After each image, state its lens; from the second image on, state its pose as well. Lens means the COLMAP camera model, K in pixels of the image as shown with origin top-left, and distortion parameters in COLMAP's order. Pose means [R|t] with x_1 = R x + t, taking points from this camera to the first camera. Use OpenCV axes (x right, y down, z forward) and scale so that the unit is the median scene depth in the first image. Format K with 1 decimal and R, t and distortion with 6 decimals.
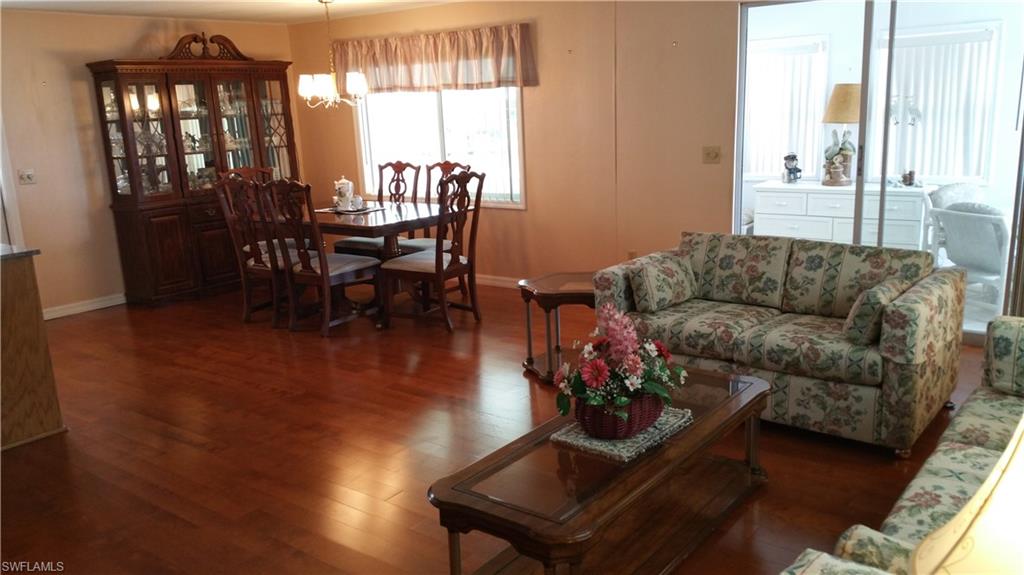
lens RADIAL K [[824.8, 0, 512.6], [0, 824.8, 286.3], [0, 0, 1]] dist [0.123997, -0.234219]
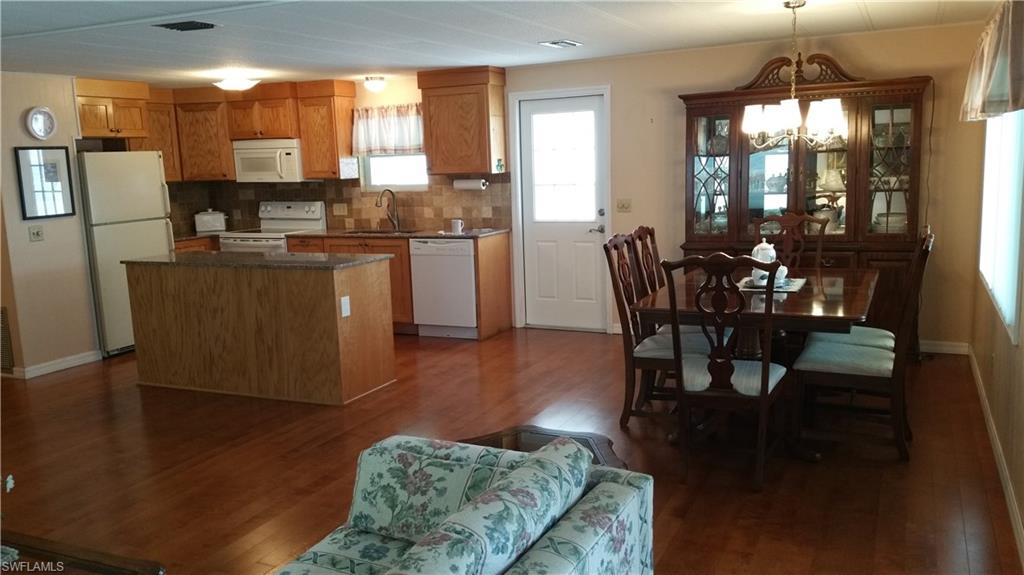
lens RADIAL K [[824.8, 0, 496.8], [0, 824.8, 295.6], [0, 0, 1]] dist [0.123997, -0.234219]
pose [[0.207035, 0.189521, -0.959801, 0.455521], [-0.180752, 0.971578, 0.152857, -0.149462], [0.961491, 0.141839, 0.235407, 0.583419]]
